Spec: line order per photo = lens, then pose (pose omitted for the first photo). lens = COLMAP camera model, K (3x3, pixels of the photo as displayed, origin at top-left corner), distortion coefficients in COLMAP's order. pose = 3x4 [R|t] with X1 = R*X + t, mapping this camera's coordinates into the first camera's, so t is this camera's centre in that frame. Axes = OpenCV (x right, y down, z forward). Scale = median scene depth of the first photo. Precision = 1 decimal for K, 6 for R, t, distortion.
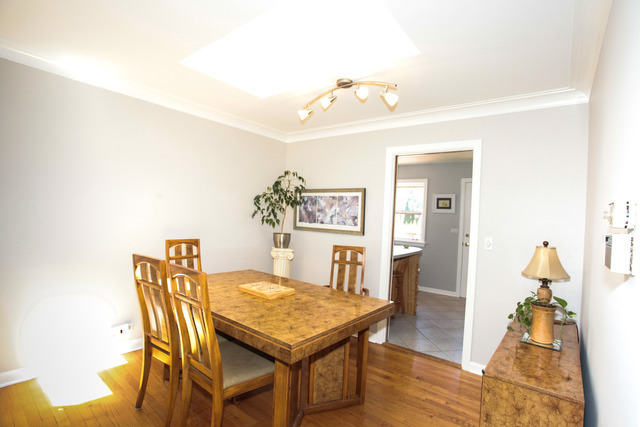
lens RADIAL K [[308.2, 0, 321.9], [0, 308.2, 213.2], [0, 0, 1]] dist [-0.032417, -0.000221]
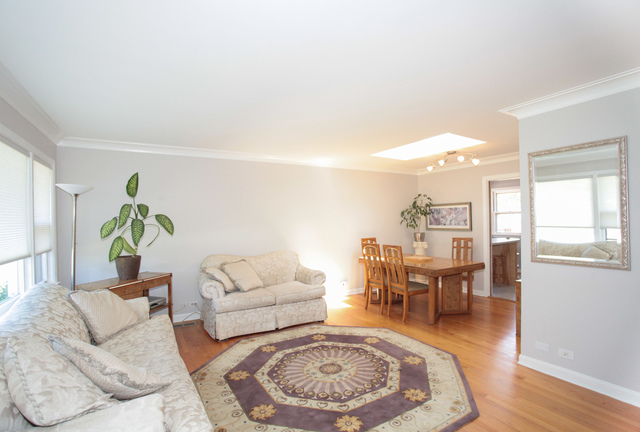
lens RADIAL K [[308.2, 0, 337.9], [0, 308.2, 220.3], [0, 0, 1]] dist [-0.032417, -0.000221]
pose [[0.942281, -0.064634, -0.328525, 0.003624], [0.067089, 0.997740, -0.003870, -0.023388], [0.328033, -0.018394, 0.944487, -0.705279]]
